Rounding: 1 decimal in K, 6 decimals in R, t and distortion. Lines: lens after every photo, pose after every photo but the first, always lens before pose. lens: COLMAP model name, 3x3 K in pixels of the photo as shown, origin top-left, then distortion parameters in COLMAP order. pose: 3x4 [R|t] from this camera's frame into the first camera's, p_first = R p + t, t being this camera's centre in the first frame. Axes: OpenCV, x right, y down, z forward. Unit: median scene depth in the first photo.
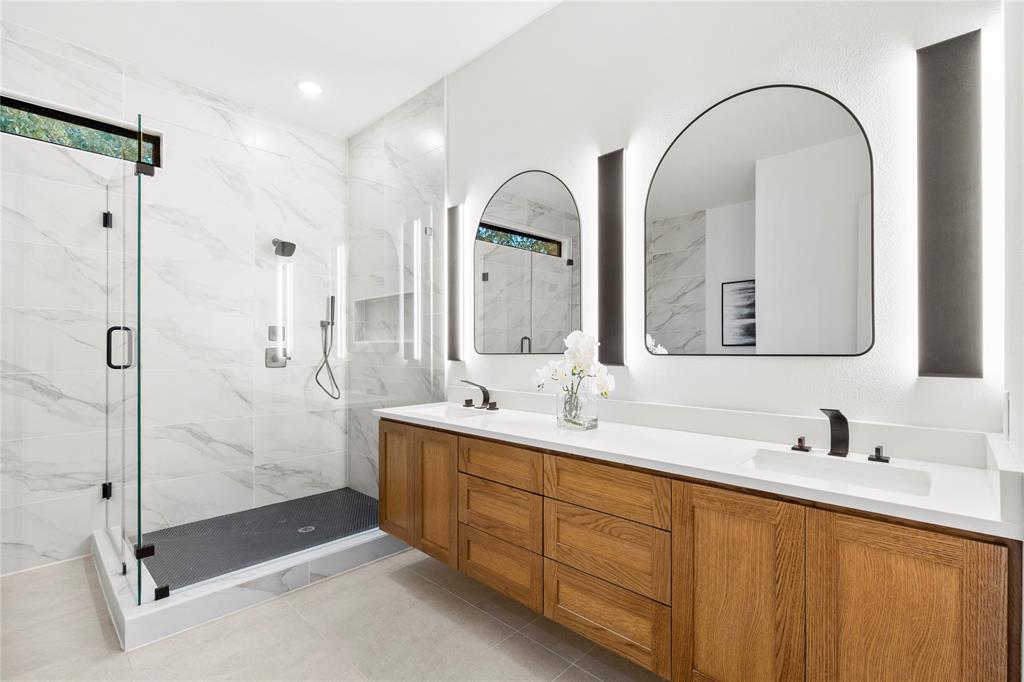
lens RADIAL K [[464.5, 0, 514.3], [0, 464.5, 346.1], [0, 0, 1]] dist [0.004481, 0.000602]
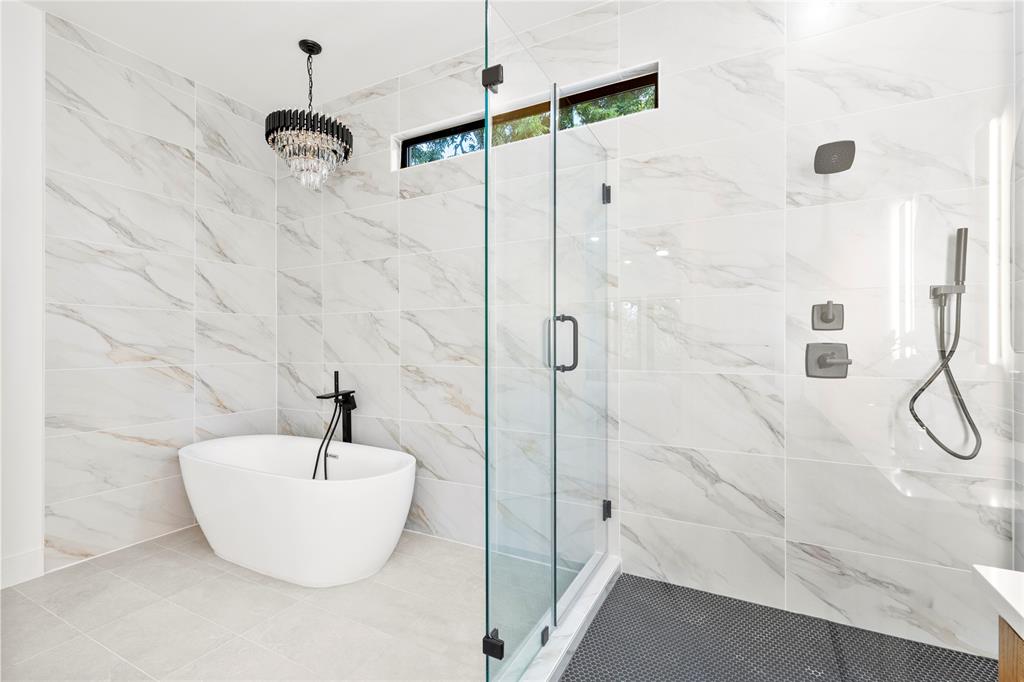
lens RADIAL K [[464.5, 0, 512.0], [0, 464.5, 341.2], [0, 0, 1]] dist [0.004481, 0.000602]
pose [[0.279737, 0.001460, -0.960075, -0.080925], [0.009981, 0.999940, 0.004428, -0.004346], [0.960025, -0.010822, 0.279706, 0.489870]]
